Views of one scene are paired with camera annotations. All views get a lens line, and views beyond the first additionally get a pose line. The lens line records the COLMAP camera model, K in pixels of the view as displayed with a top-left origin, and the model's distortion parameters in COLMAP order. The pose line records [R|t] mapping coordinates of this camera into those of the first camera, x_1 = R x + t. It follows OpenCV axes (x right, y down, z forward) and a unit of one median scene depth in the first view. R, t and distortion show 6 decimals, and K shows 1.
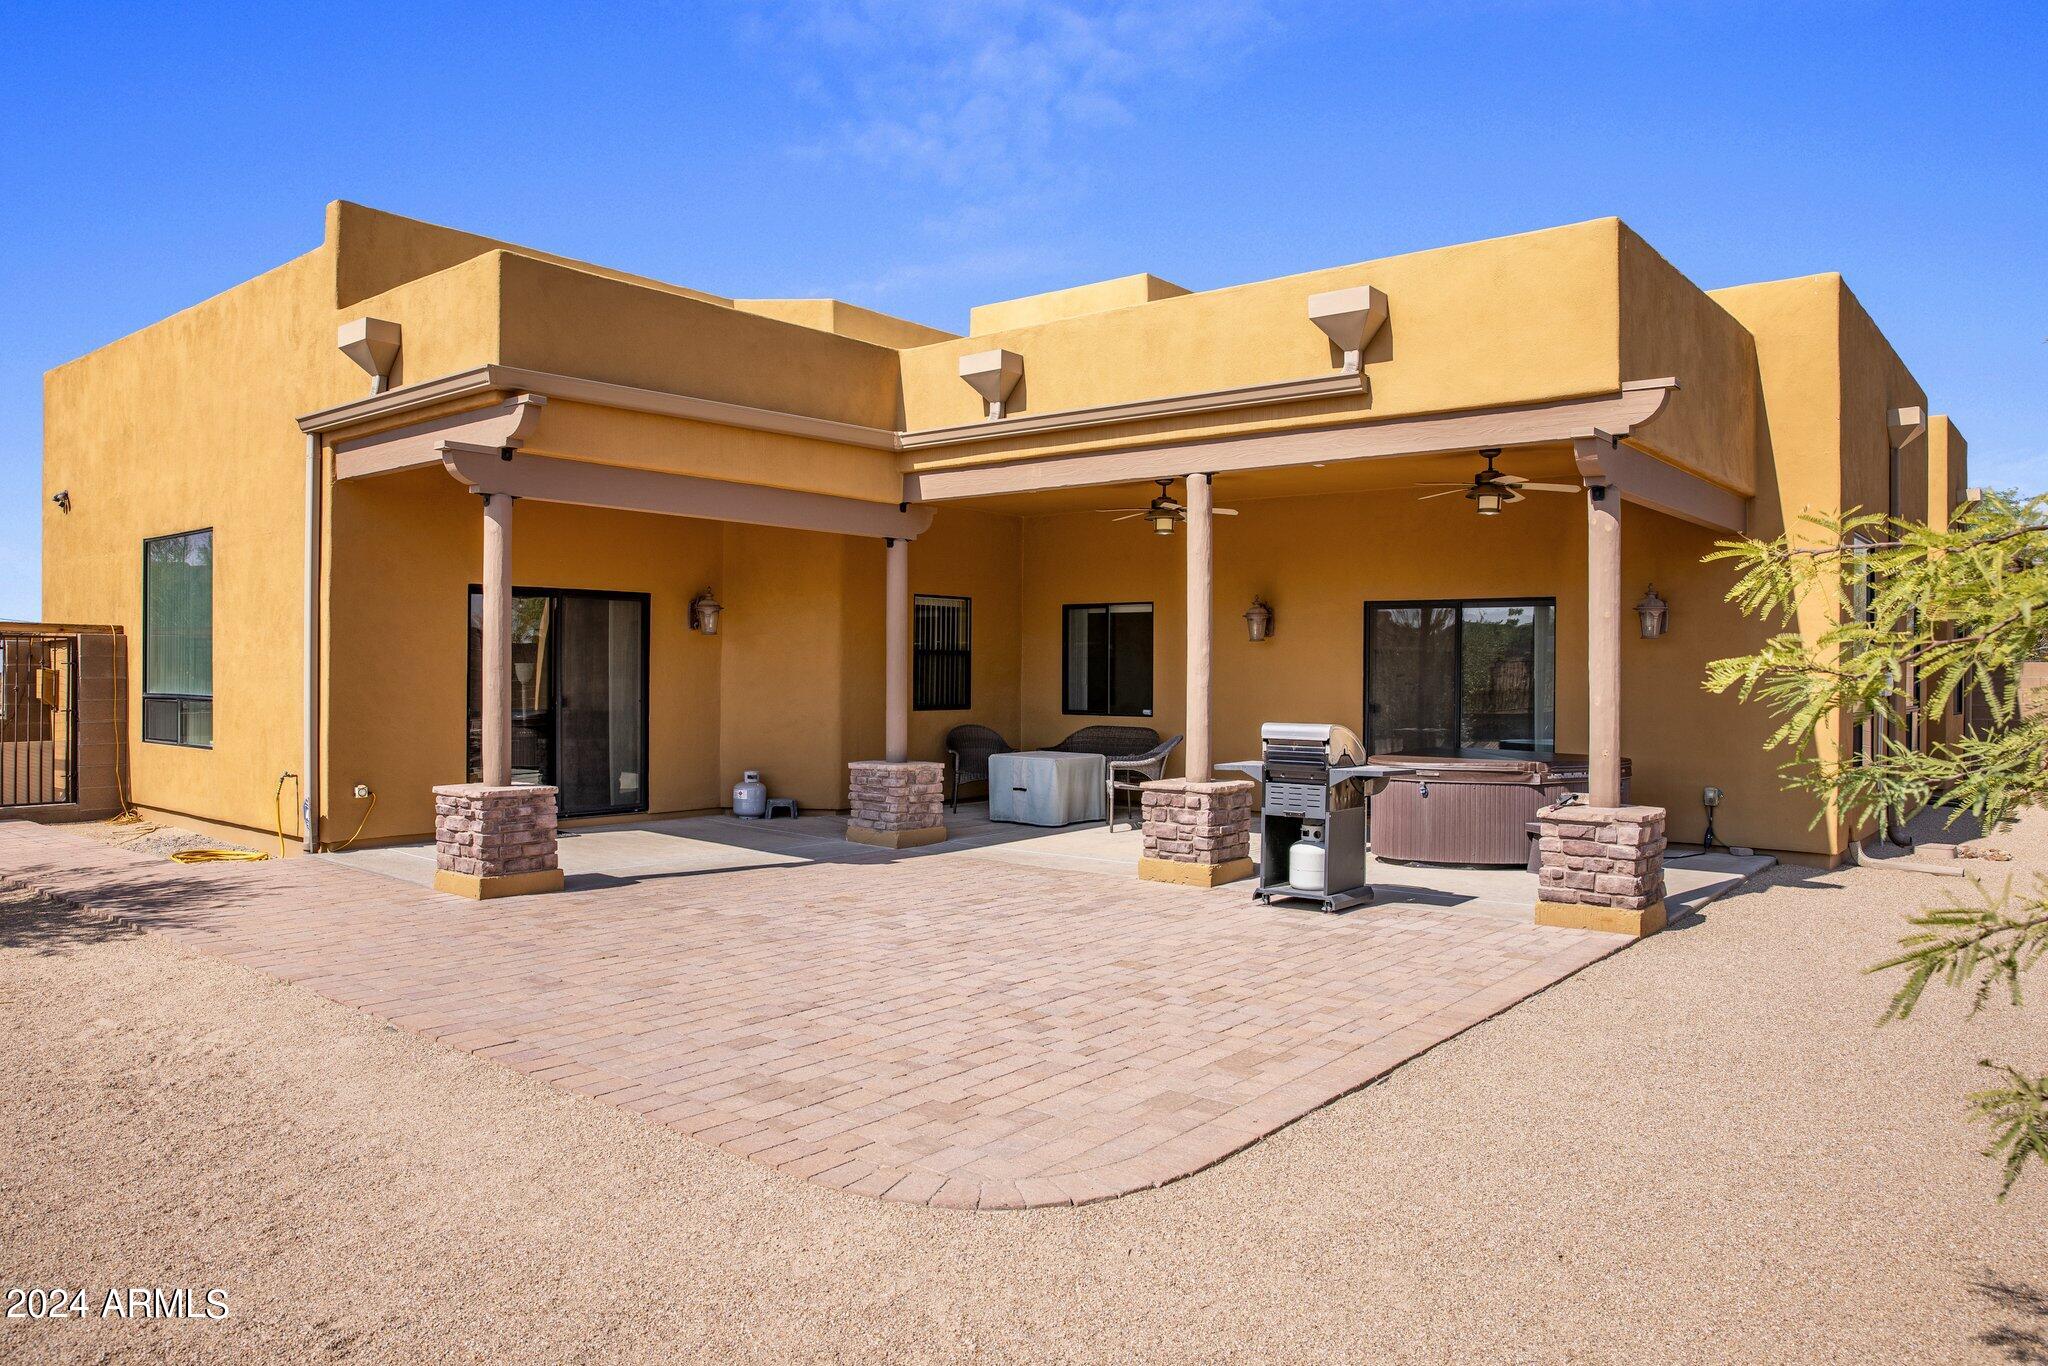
lens RADIAL K [[1387.6, 0, 1033.1], [0, 1387.6, 682.1], [0, 0, 1]] dist [-0.065274, 0.002296]
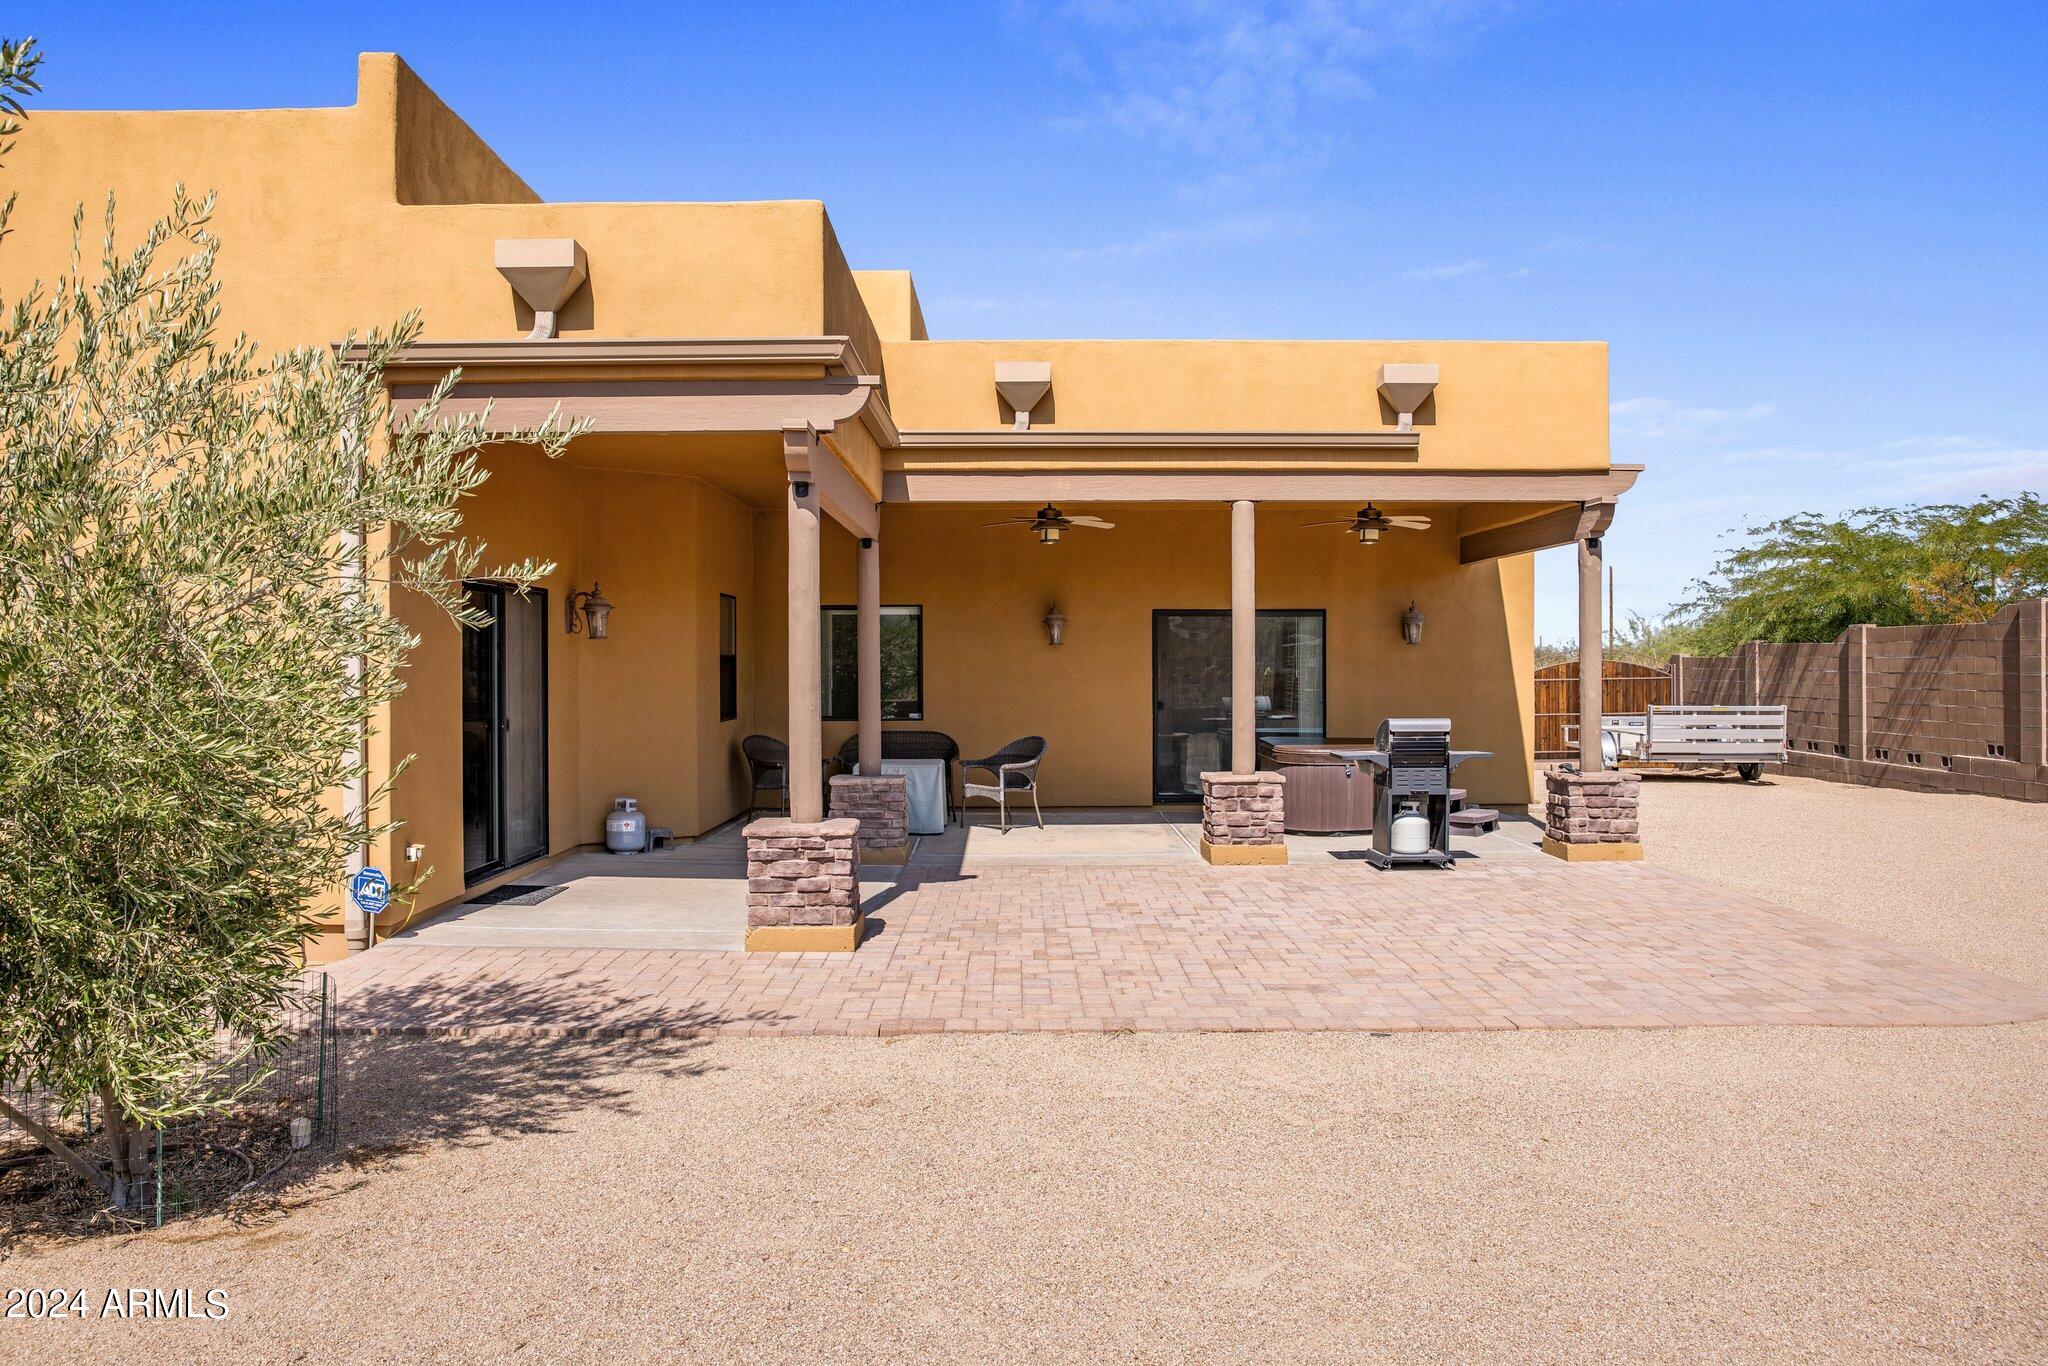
lens RADIAL K [[1557.0, 0, 1009.8], [0, 1557.0, 685.8], [0, 0, 1]] dist [-0.041461, 0.030153]
pose [[0.770727, -0.017673, 0.636921, -0.631346], [0.013953, 0.999844, 0.010858, -0.012417], [-0.637013, 0.000518, 0.770853, 0.110484]]
